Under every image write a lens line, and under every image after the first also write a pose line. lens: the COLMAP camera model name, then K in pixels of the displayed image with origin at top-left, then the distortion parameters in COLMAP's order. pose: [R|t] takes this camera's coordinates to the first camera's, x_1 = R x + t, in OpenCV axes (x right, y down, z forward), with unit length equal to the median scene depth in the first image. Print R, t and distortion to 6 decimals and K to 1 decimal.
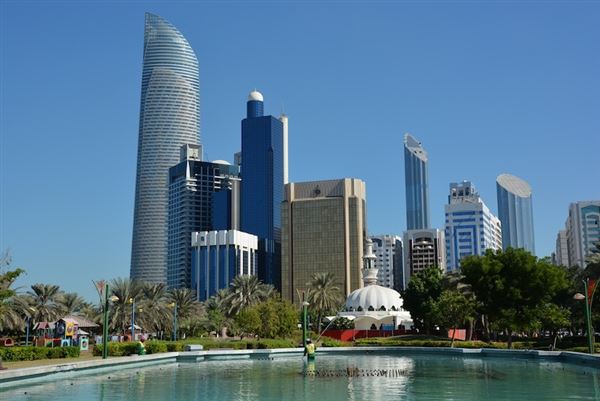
lens RADIAL K [[788.2, 0, 295.1], [0, 788.2, 201.4], [0, 0, 1]] dist [0.062350, 0.485241]
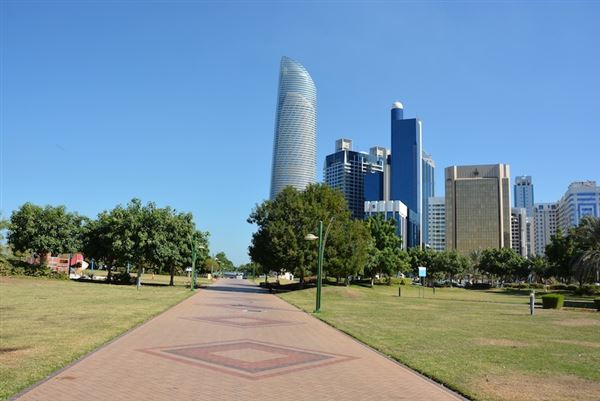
lens RADIAL K [[478.6, 0, 298.2], [0, 478.6, 202.4], [0, 0, 1]] dist [-0.155389, 0.132073]
pose [[0.998988, 0.040627, -0.019301, -0.206513], [-0.040250, 0.998999, 0.019537, 0.026972], [0.020076, -0.018740, 0.999623, 0.178371]]
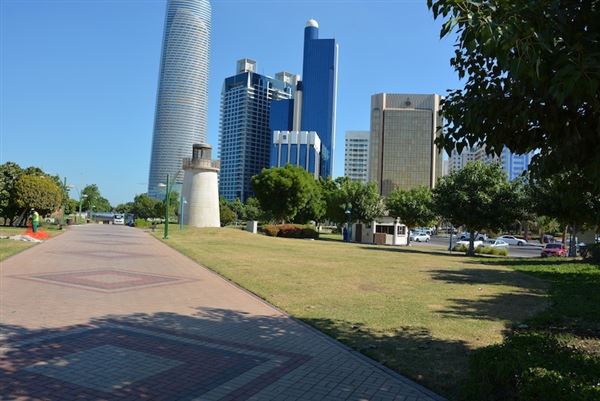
lens RADIAL K [[478.6, 0, 298.2], [0, 478.6, 202.4], [0, 0, 1]] dist [-0.155389, 0.132073]
pose [[0.971323, 0.057643, 0.230673, -0.224294], [-0.087787, 0.988564, 0.122620, 0.048546], [-0.220966, -0.139353, 0.965274, 0.301127]]
